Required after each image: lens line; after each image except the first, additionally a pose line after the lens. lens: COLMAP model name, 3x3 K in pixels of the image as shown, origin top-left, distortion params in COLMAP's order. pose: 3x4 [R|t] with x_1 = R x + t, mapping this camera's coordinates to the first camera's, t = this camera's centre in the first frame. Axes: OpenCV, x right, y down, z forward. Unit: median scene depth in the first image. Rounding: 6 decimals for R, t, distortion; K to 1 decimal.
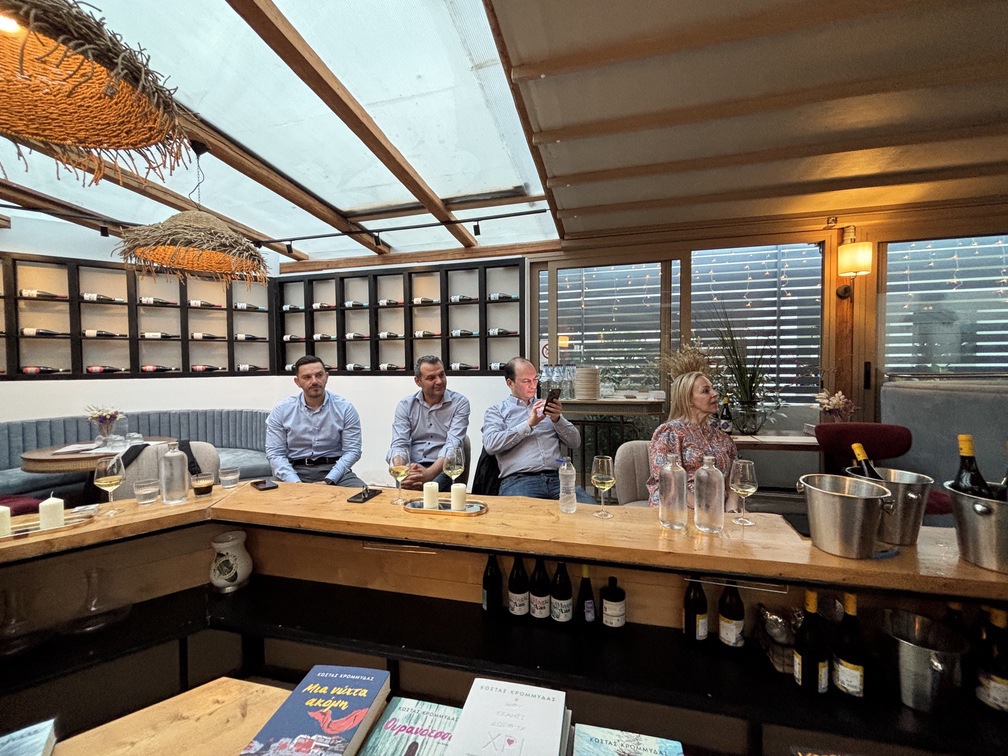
lens RADIAL K [[406.4, 0, 505.0], [0, 406.4, 375.7], [0, 0, 1]] dist [-0.003214, 0.000496]
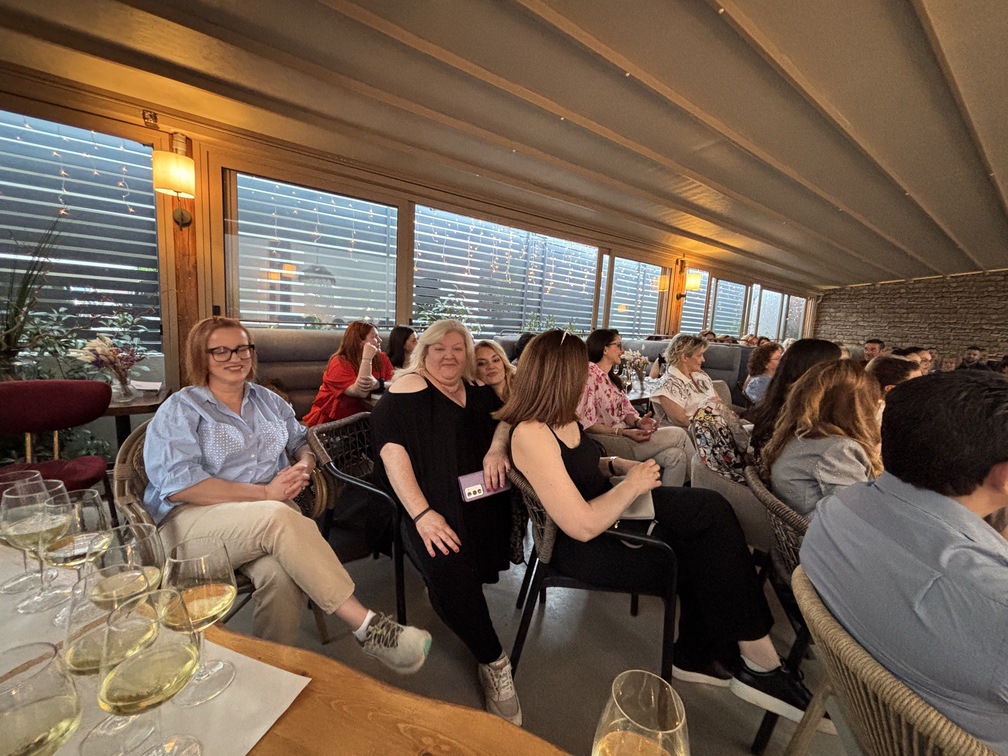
lens RADIAL K [[406.4, 0, 502.2], [0, 406.4, 378.4], [0, 0, 1]] dist [-0.003214, 0.000496]
pose [[0.632360, -0.062933, 0.772114, 0.547779], [-0.040297, 0.992673, 0.113913, -0.002136], [-0.773626, -0.103148, 0.625191, -0.049675]]
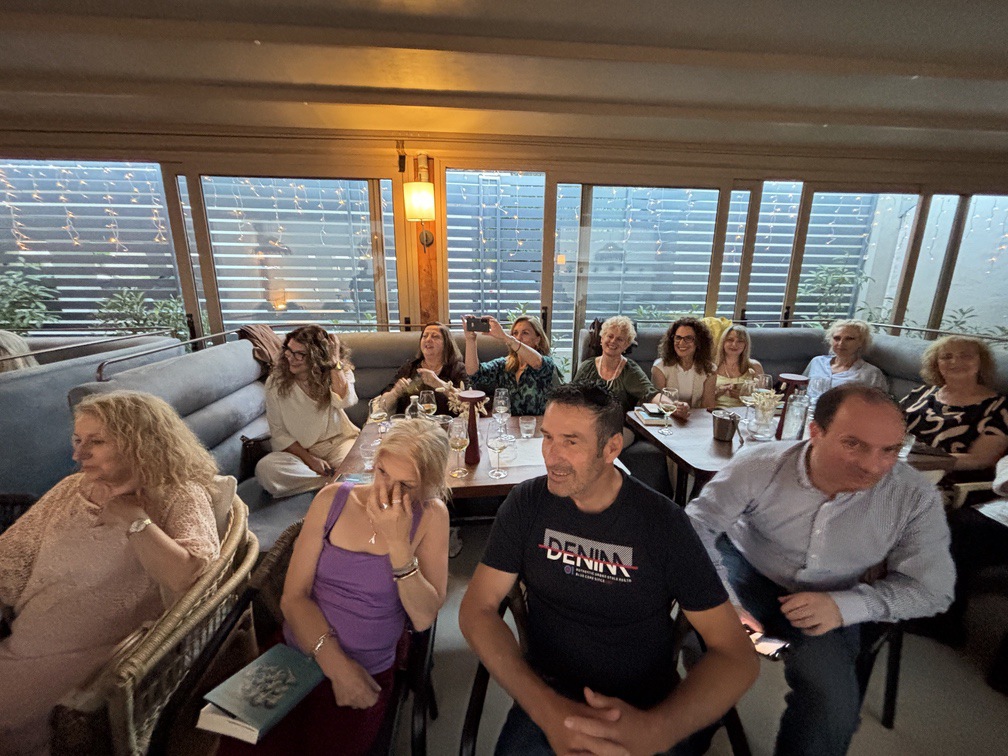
lens RADIAL K [[406.4, 0, 504.6], [0, 406.4, 377.4], [0, 0, 1]] dist [-0.003214, 0.000496]
pose [[0.942747, -0.066979, 0.326713, 2.222459], [-0.003867, 0.977365, 0.211526, -0.080742], [-0.333485, -0.200679, 0.921149, -0.372537]]
